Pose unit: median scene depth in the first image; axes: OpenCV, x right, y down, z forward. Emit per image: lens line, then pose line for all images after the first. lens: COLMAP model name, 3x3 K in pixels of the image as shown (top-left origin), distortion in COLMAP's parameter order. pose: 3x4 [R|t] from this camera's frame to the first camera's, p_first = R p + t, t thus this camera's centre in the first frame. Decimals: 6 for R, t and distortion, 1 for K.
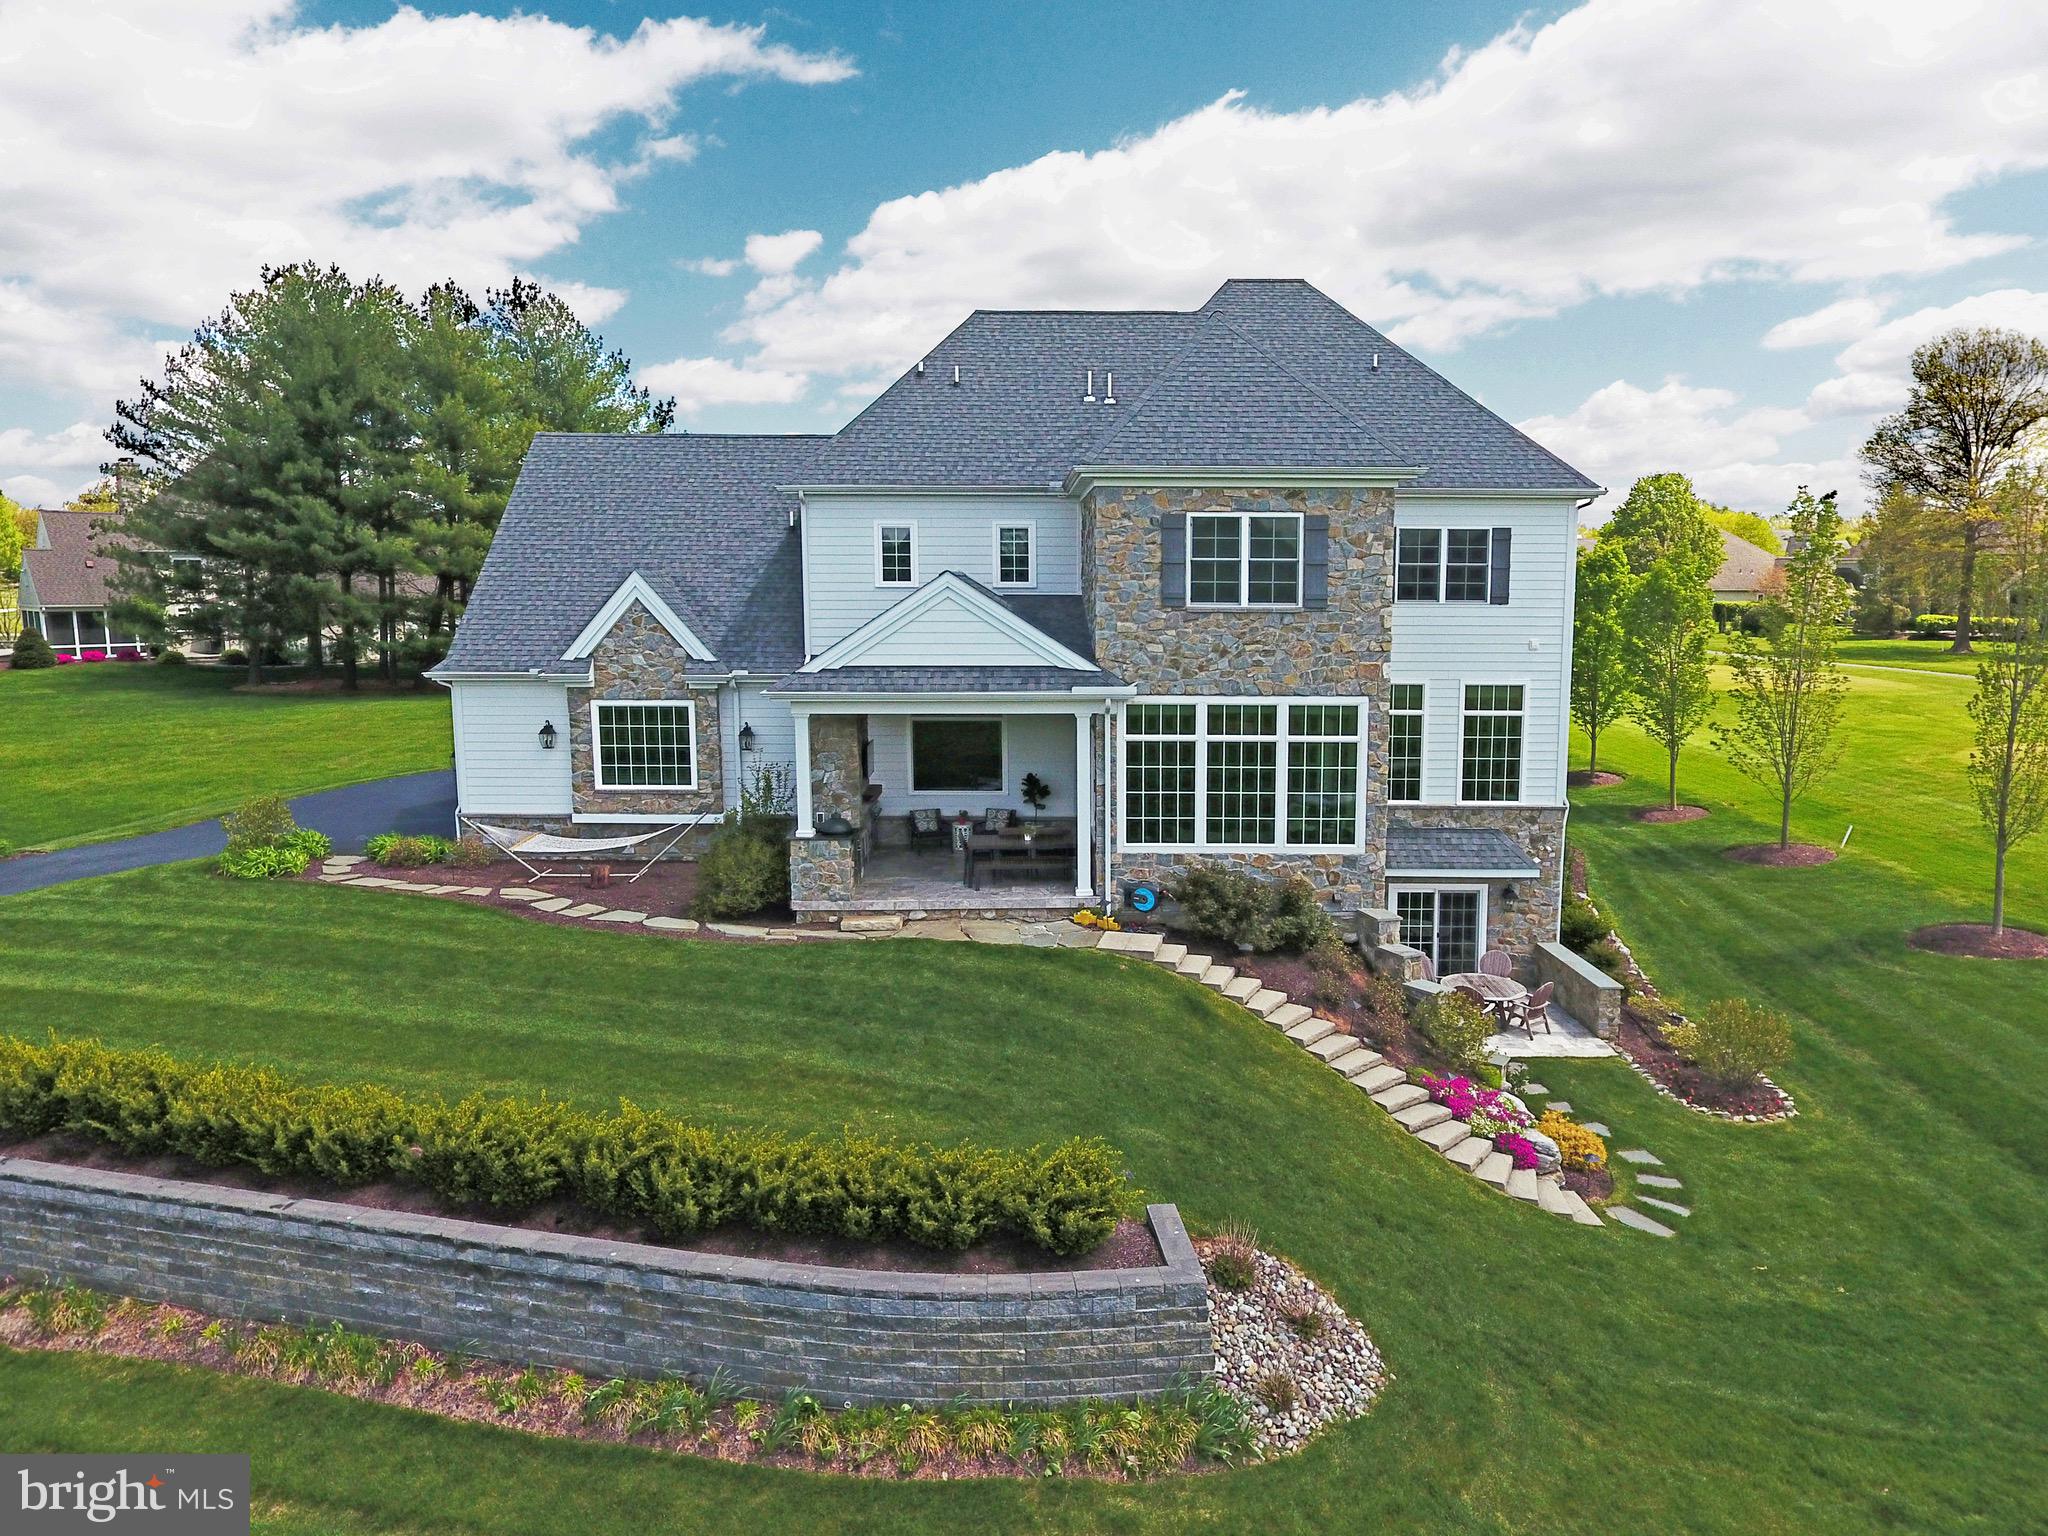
lens RADIAL K [[1257.4, 0, 1035.8], [0, 1257.4, 820.8], [0, 0, 1]] dist [-0.005819, -0.001319]
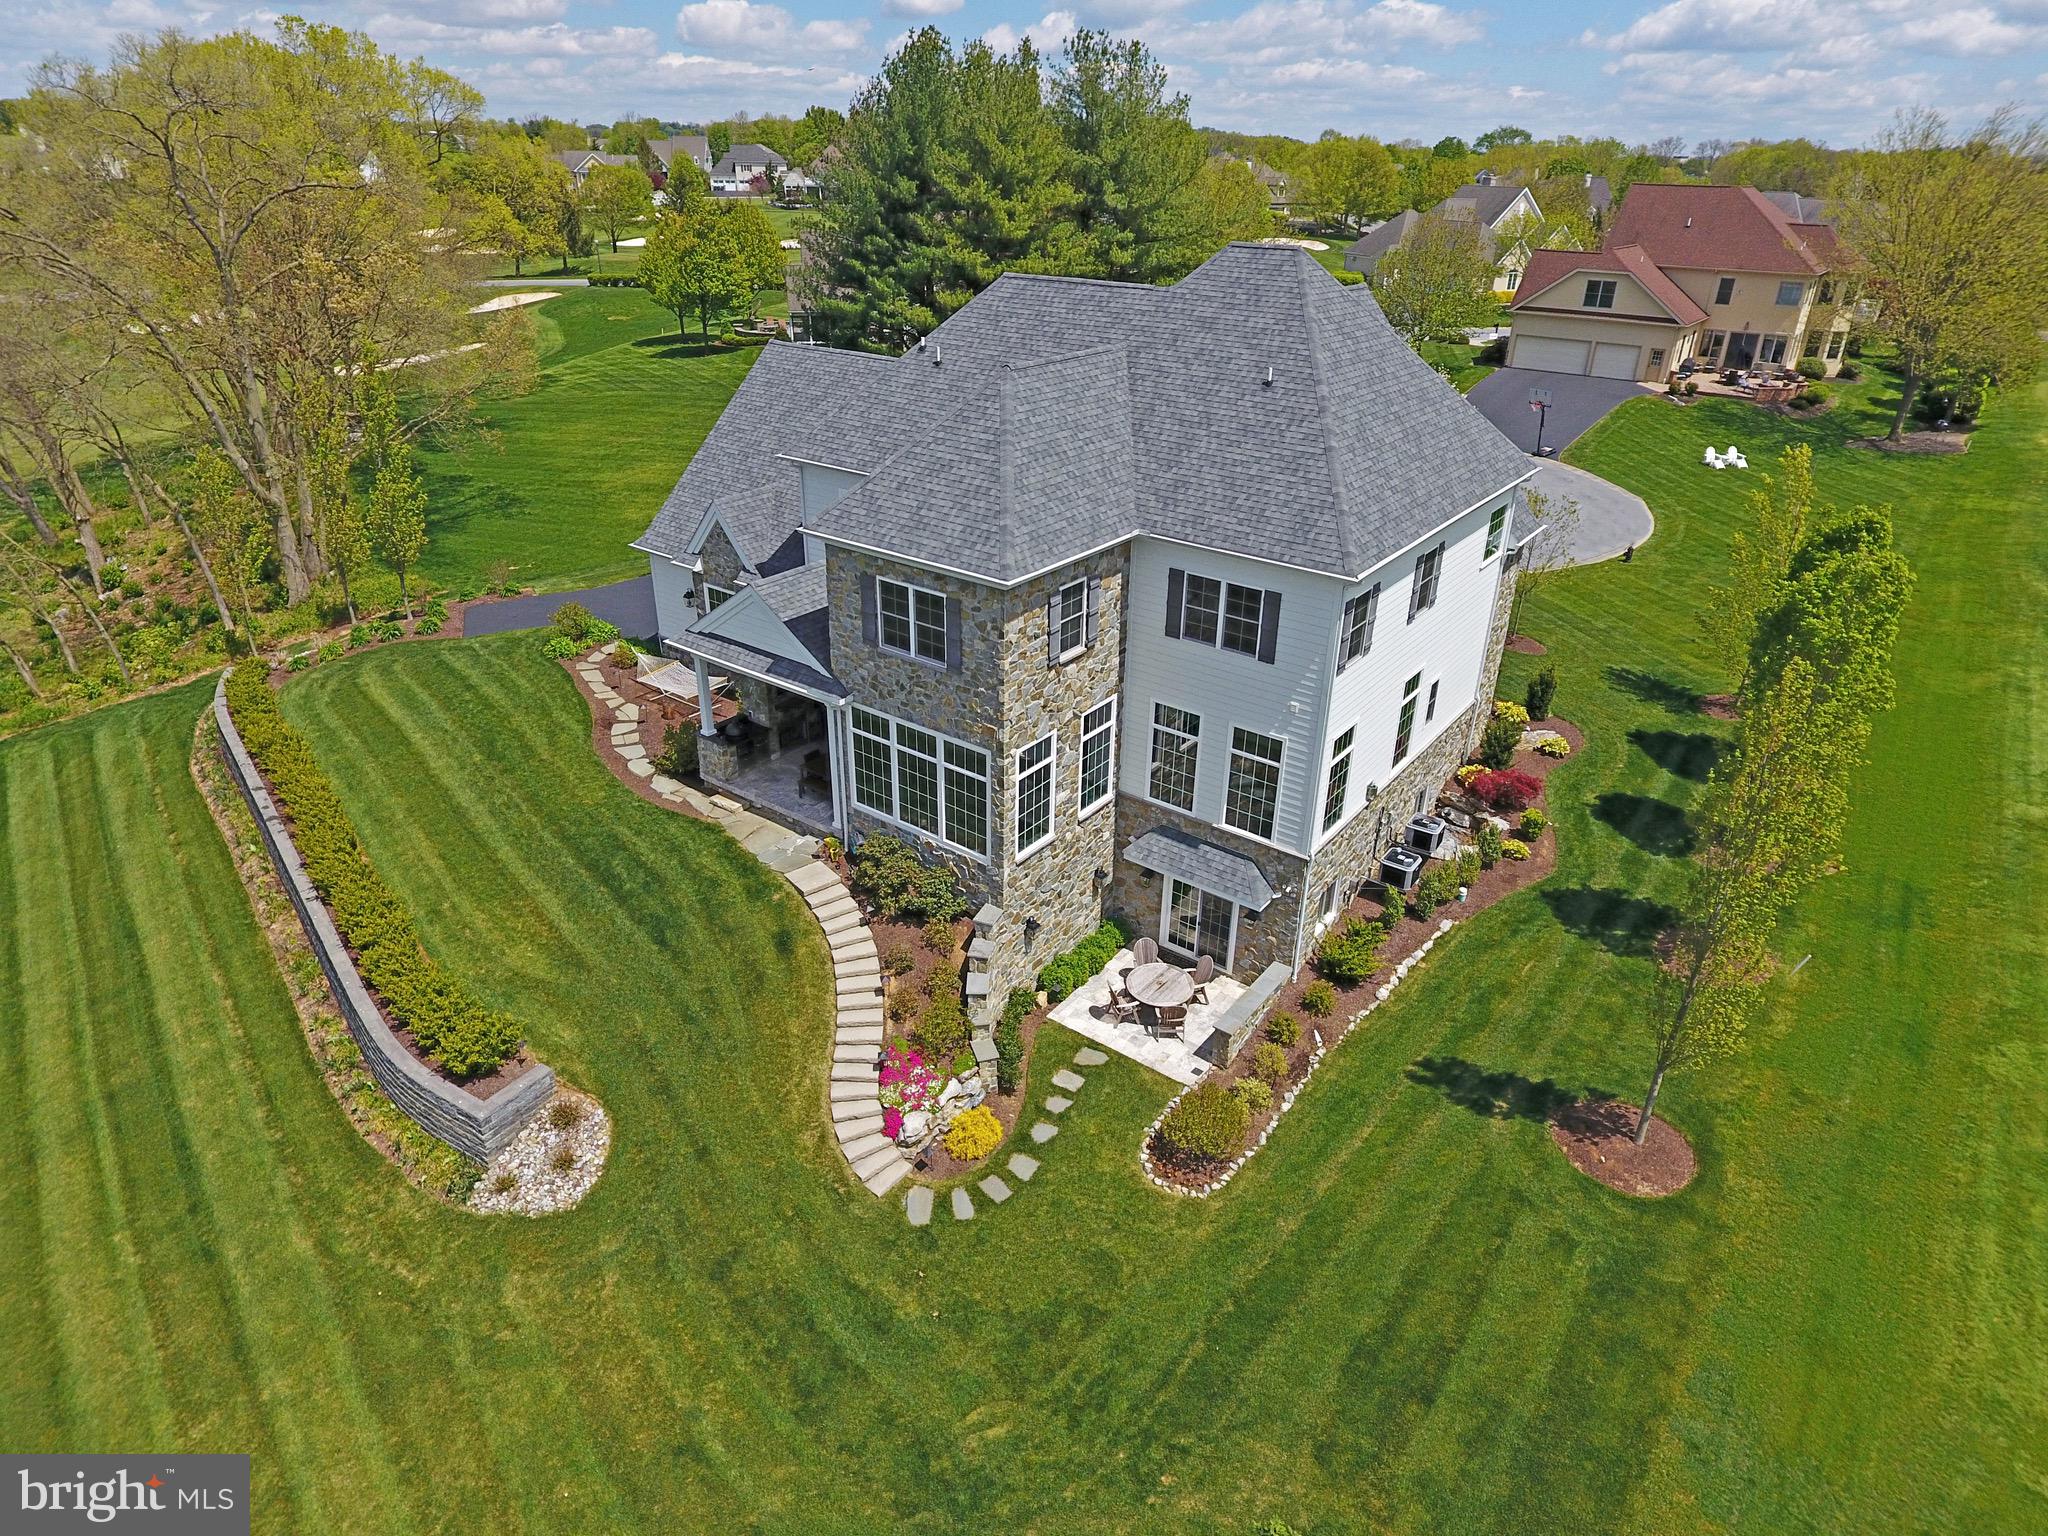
lens RADIAL K [[1197.2, 0, 1035.9], [0, 1197.2, 738.2], [0, 0, 1]] dist [-0.003797, -0.001474]
pose [[0.785756, 0.269885, -0.556551, 0.937112], [-0.114497, 0.947702, 0.297912, -0.459447], [0.607847, -0.170363, 0.775563, 0.130368]]
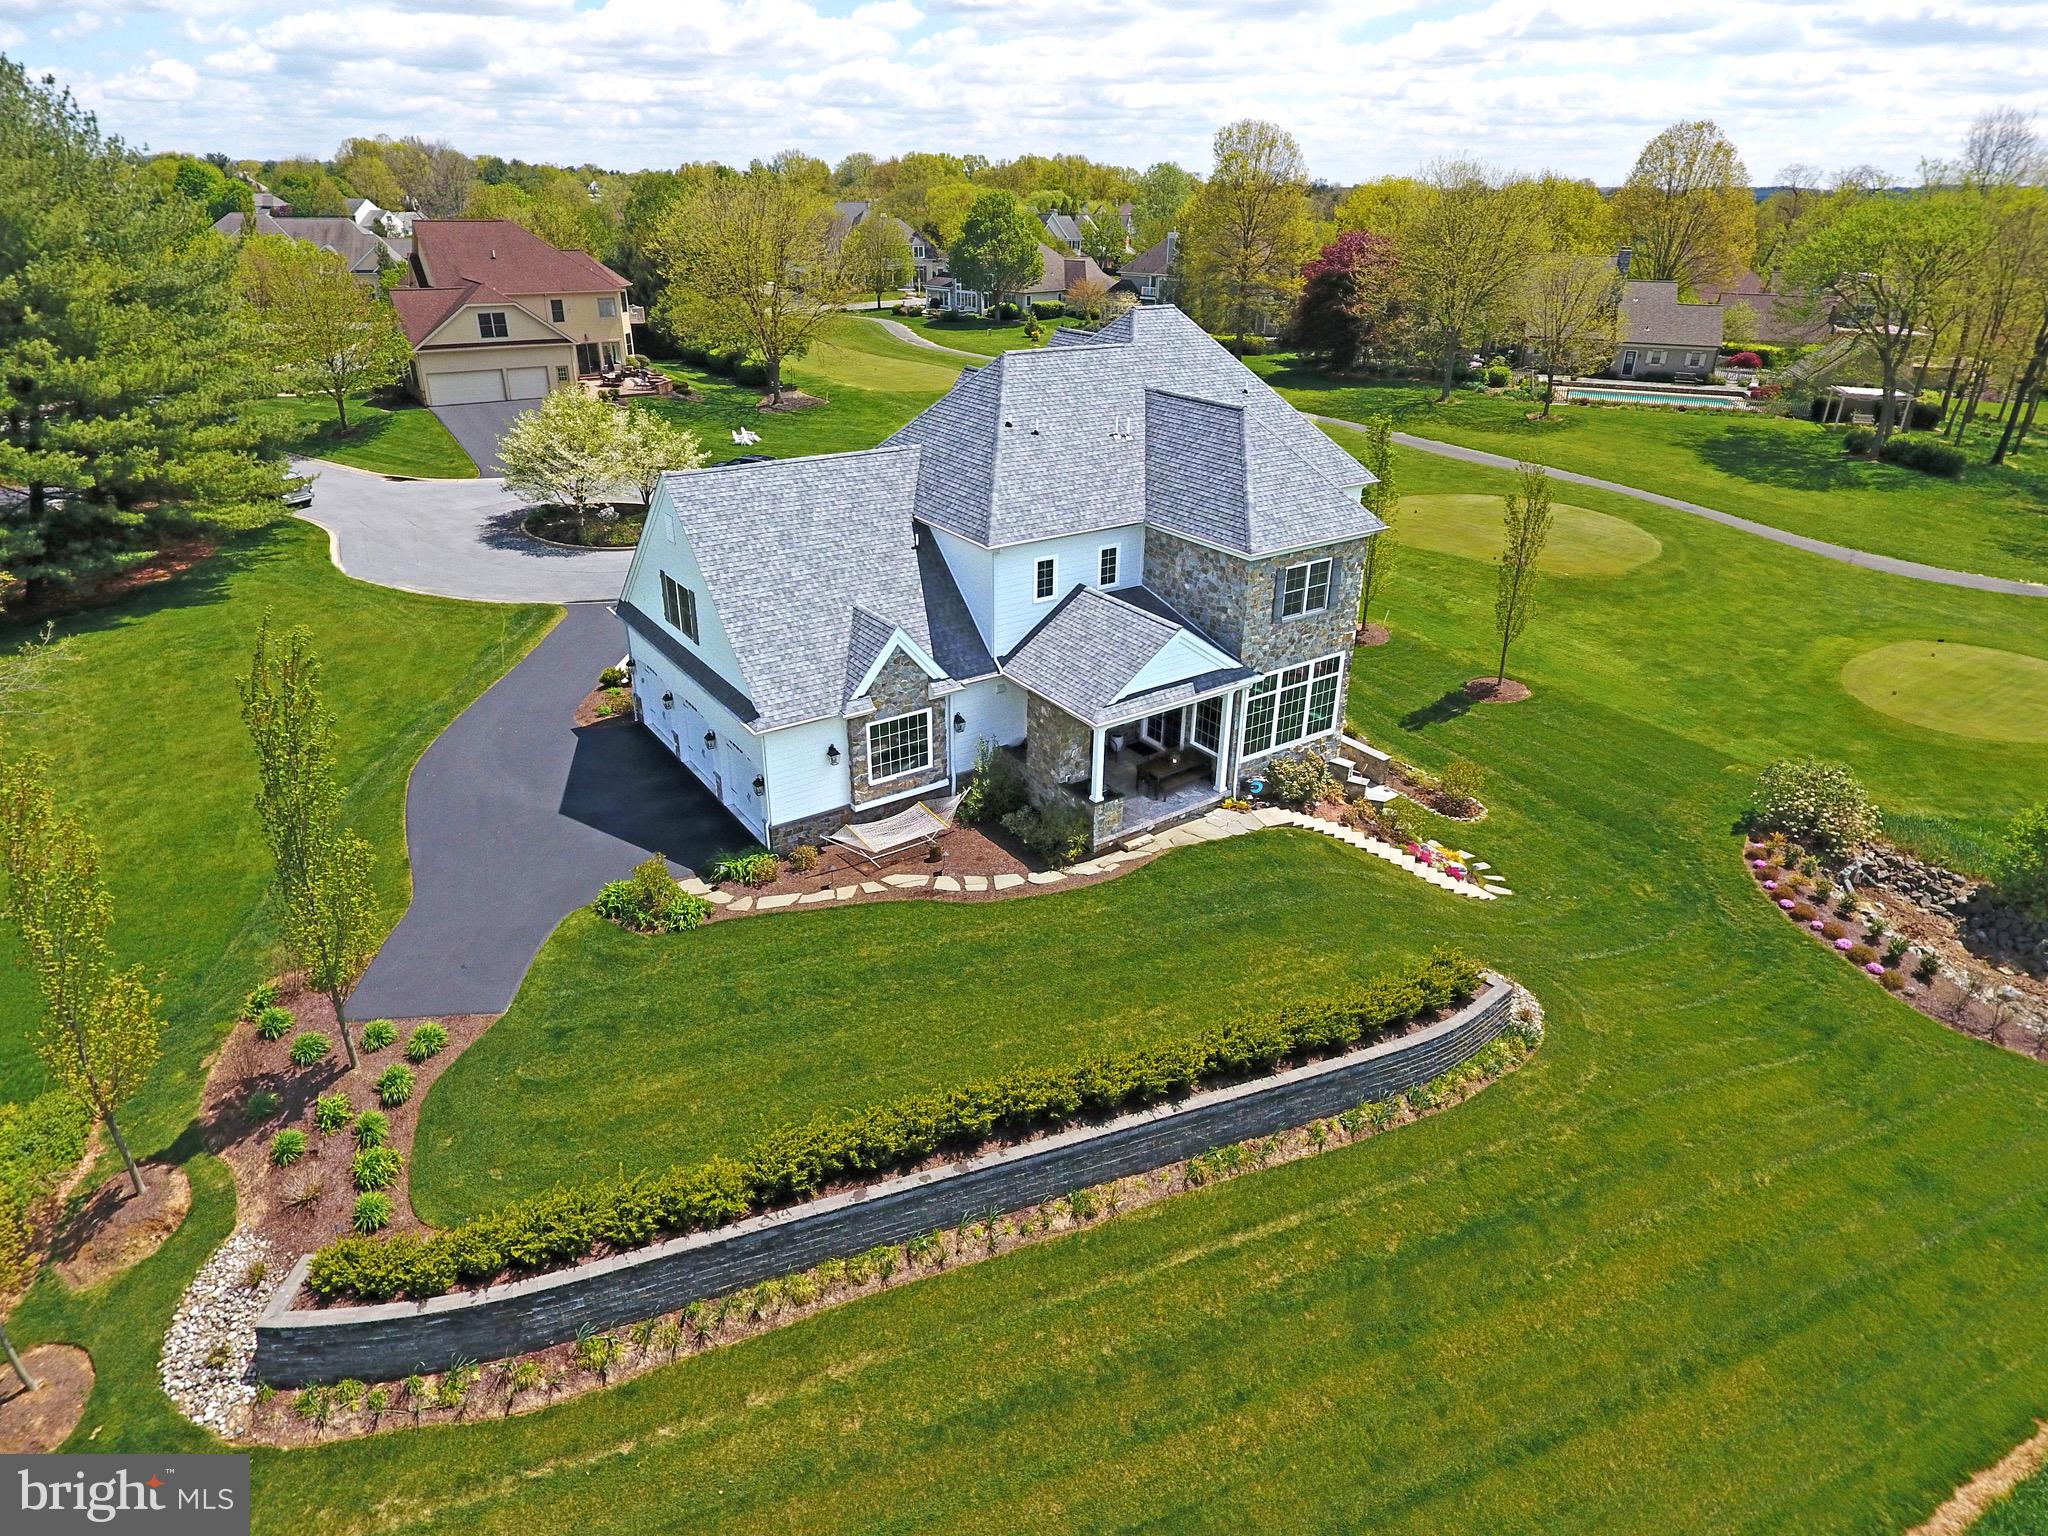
lens RADIAL K [[1197.2, 0, 1035.9], [0, 1197.2, 738.2], [0, 0, 1]] dist [-0.003797, -0.001474]
pose [[0.828848, -0.233670, 0.508339, -1.020654], [0.094442, 0.954001, 0.284541, -0.513086], [-0.551445, -0.187832, 0.812790, -0.189085]]
